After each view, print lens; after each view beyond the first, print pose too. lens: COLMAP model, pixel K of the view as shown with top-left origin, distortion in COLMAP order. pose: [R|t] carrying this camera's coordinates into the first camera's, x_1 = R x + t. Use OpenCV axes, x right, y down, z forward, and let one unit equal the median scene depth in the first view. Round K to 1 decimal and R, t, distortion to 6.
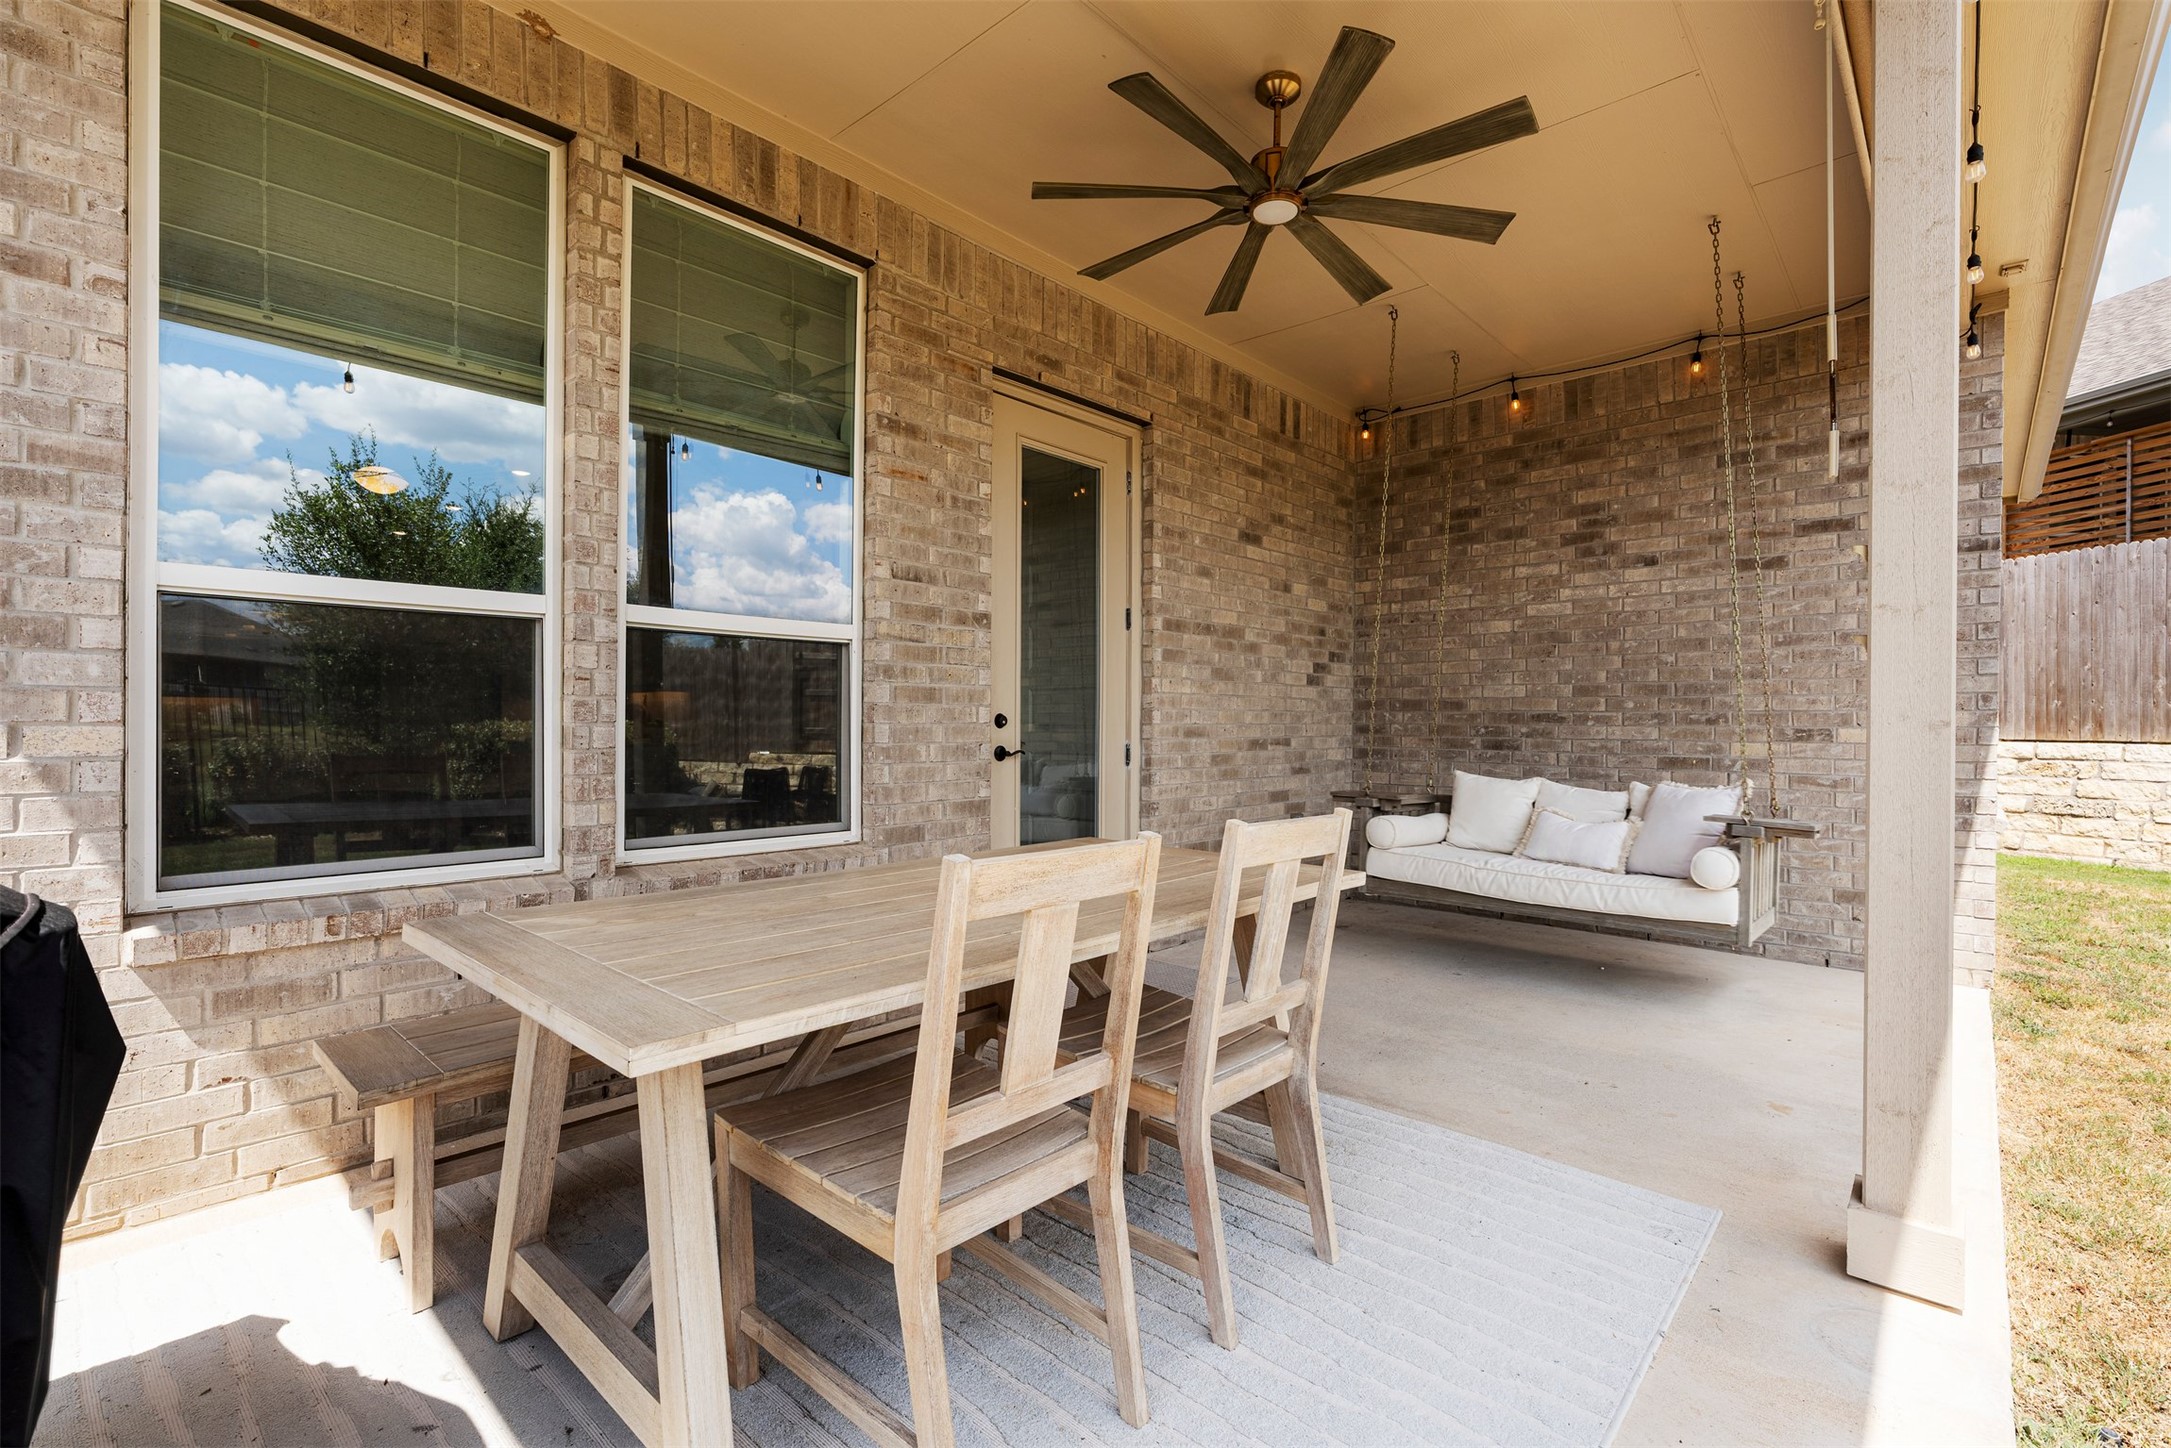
lens RADIAL K [[972.2, 0, 1085.5], [0, 972.2, 724.0], [0, 0, 1]] dist [-0.010342, 0.000511]
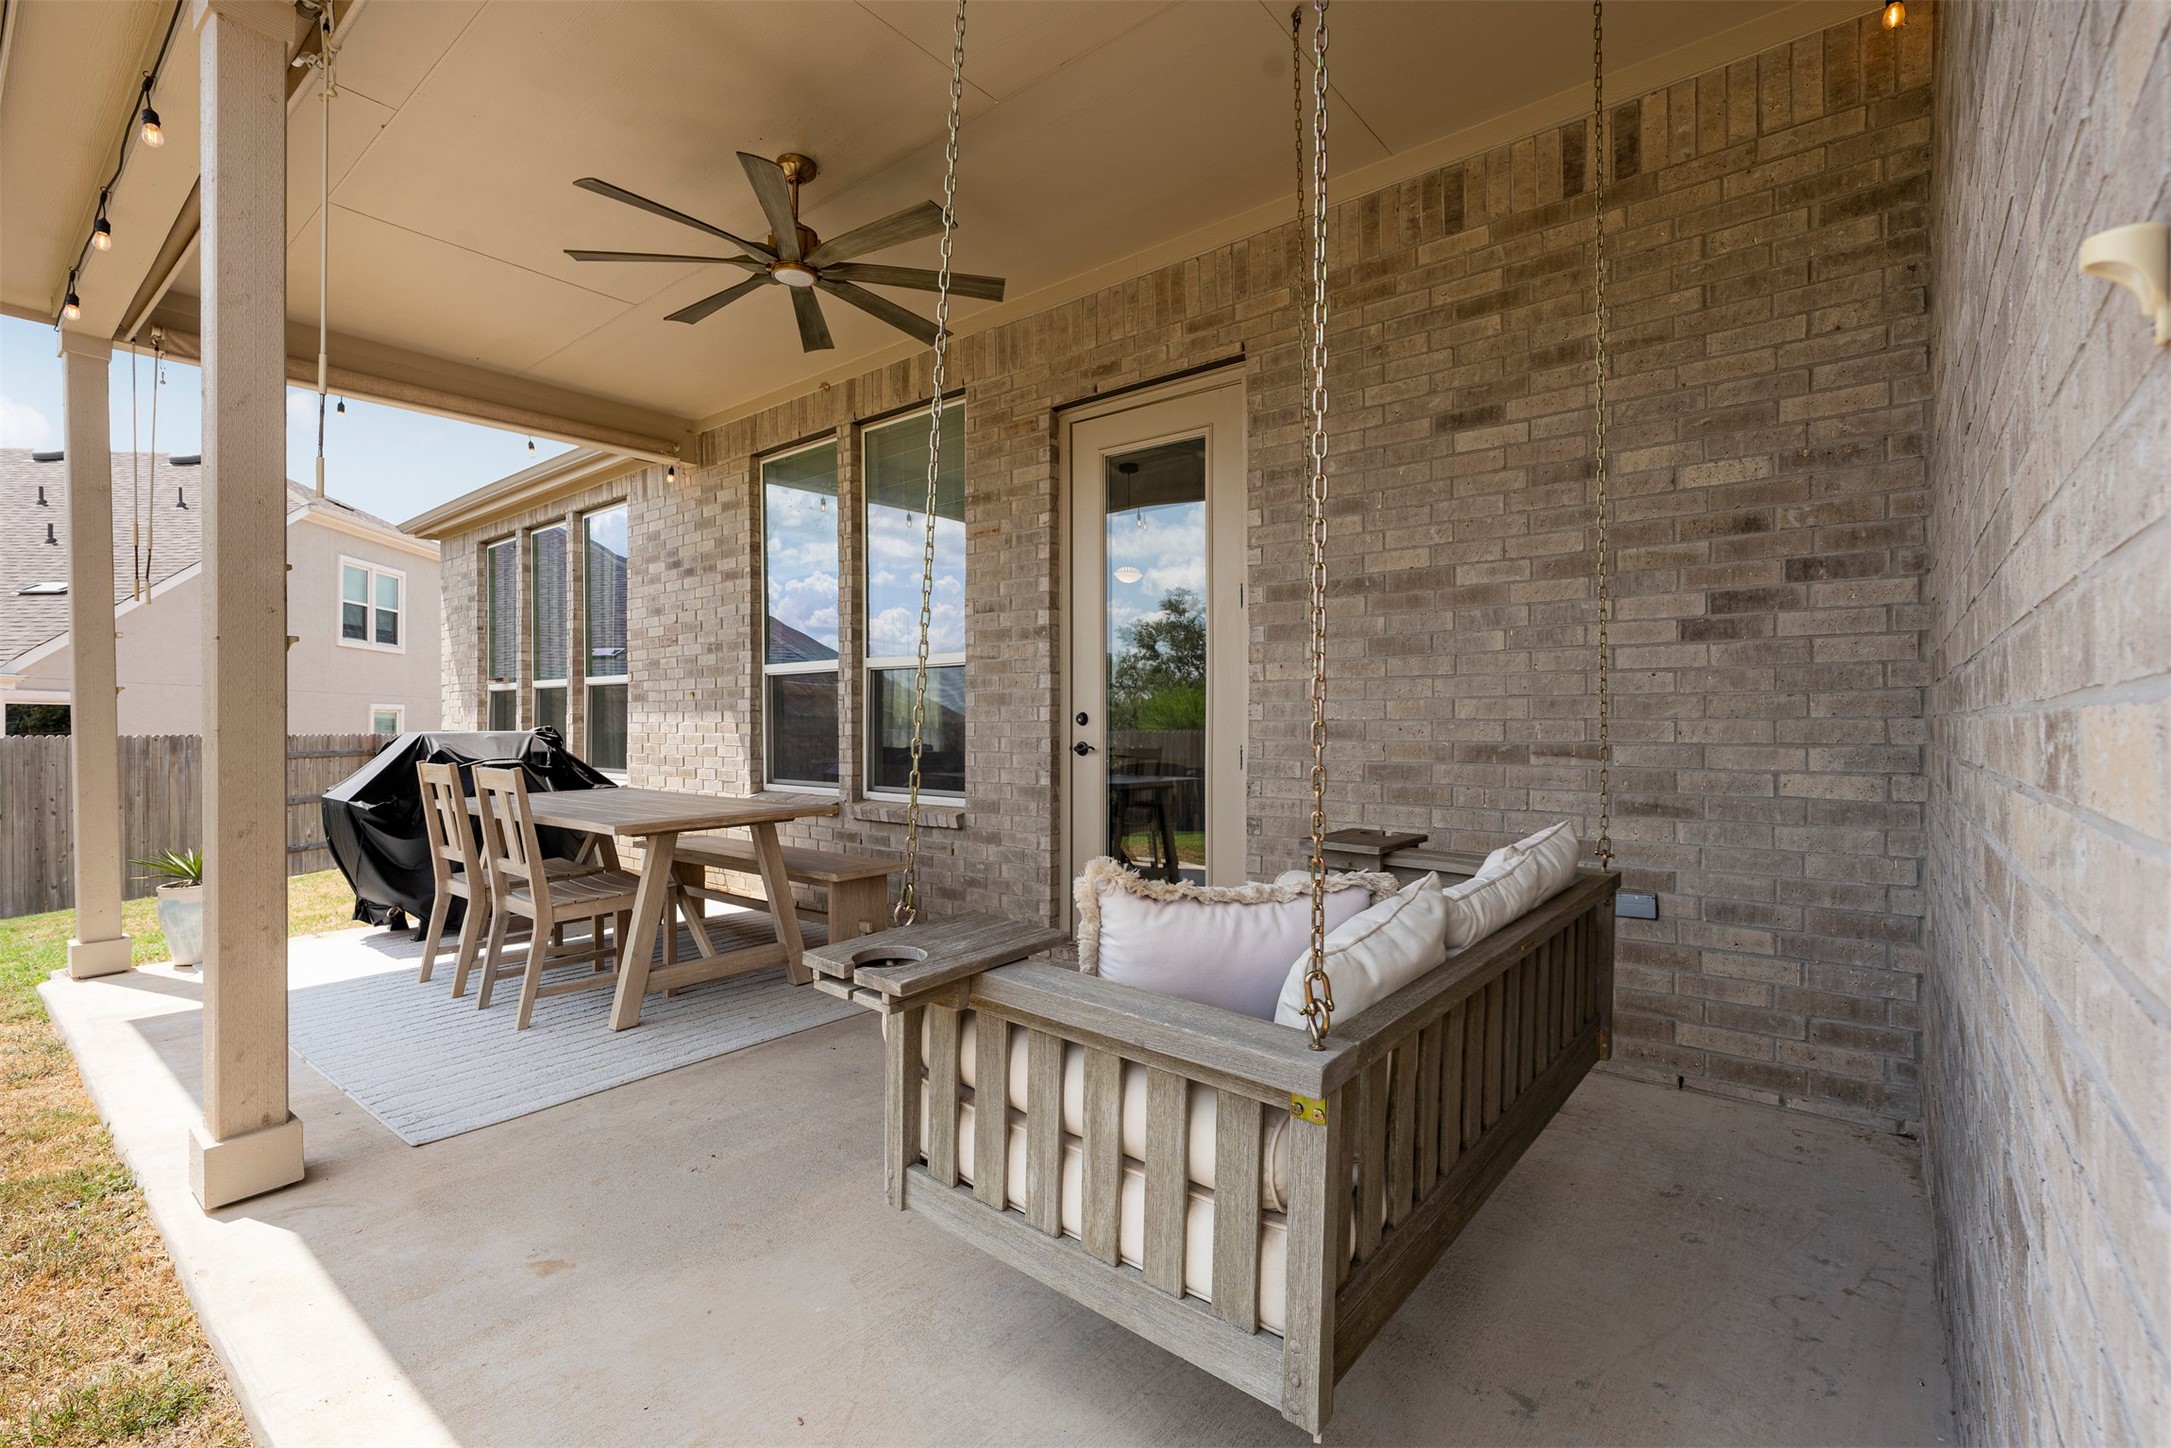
lens RADIAL K [[972.2, 0, 1085.5], [0, 972.2, 724.0], [0, 0, 1]] dist [-0.010342, 0.000511]
pose [[0.054155, -0.003588, -0.998526, 0.850159], [-0.000211, 0.999993, -0.003605, 0.005438], [0.998533, 0.000406, 0.054154, 0.797525]]
